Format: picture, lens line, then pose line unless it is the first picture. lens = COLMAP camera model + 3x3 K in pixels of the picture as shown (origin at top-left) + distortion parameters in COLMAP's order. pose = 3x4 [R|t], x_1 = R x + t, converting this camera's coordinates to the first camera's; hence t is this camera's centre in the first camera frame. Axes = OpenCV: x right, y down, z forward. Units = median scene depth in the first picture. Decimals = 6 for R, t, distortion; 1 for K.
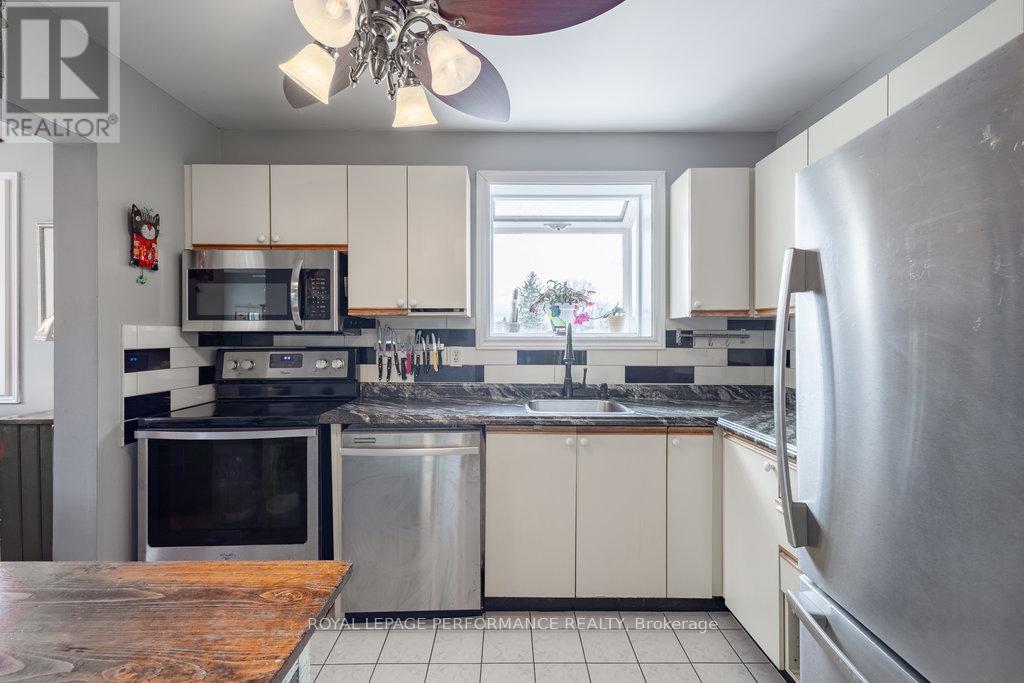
lens RADIAL K [[477.1, 0, 510.2], [0, 477.1, 338.9], [0, 0, 1]] dist [0.015233, -0.000576]
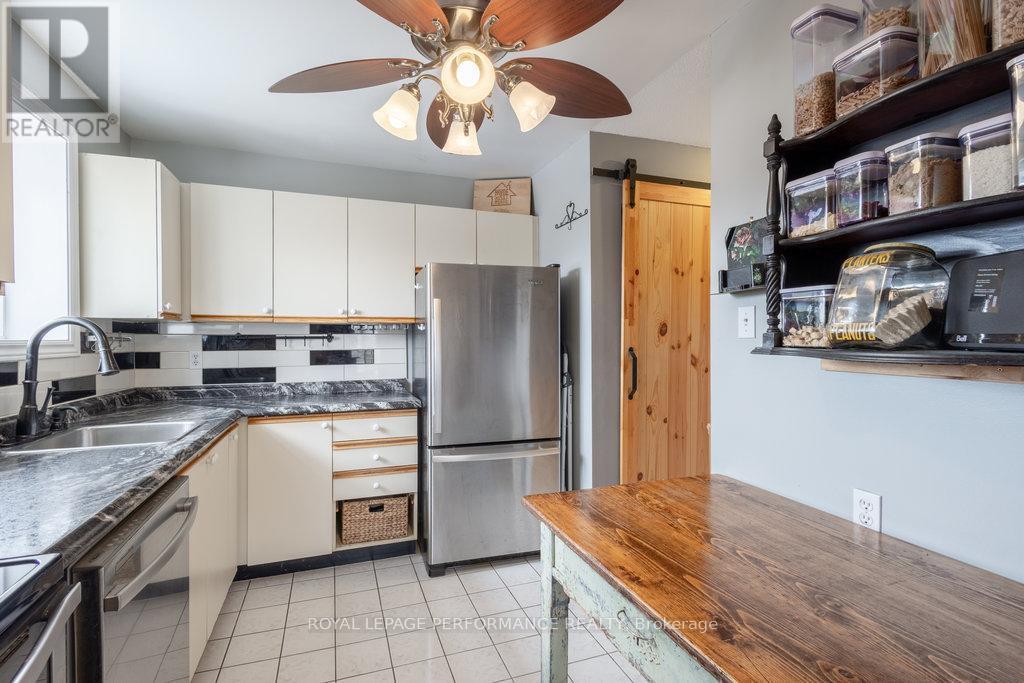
lens RADIAL K [[477.1, 0, 508.8], [0, 477.1, 344.7], [0, 0, 1]] dist [0.015233, -0.000576]
pose [[-0.348511, 0.002529, 0.937301, -1.723560], [0.007740, 0.999970, 0.000179, 0.026905], [-0.937273, 0.007317, -0.348521, 1.618151]]
